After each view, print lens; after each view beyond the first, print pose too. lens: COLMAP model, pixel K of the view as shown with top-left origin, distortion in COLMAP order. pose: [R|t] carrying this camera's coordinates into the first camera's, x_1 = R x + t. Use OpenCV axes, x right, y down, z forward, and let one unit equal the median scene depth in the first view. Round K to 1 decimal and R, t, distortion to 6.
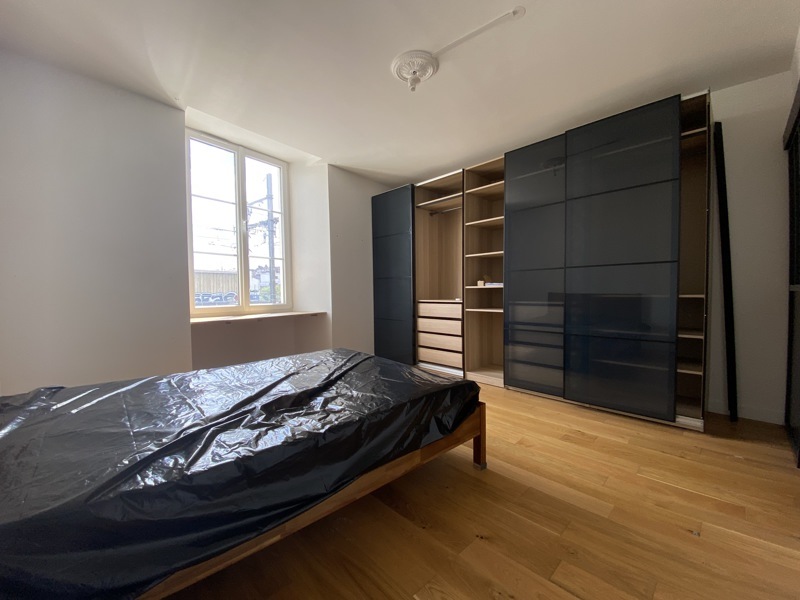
lens RADIAL K [[324.9, 0, 400.0], [0, 324.9, 300.0], [0, 0, 1]] dist [0.000996, -0.000011]
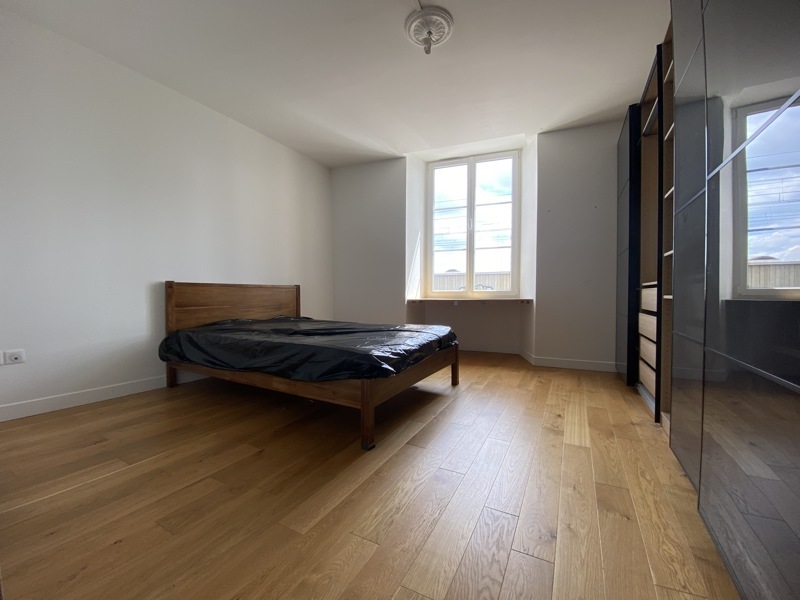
lens RADIAL K [[324.9, 0, 400.0], [0, 324.9, 300.0], [0, 0, 1]] dist [0.000996, -0.000011]
pose [[0.317353, 0.024983, -0.947978, 0.581869], [-0.024108, 0.999542, 0.018271, 0.036428], [0.948001, 0.017055, 0.317810, 0.397645]]
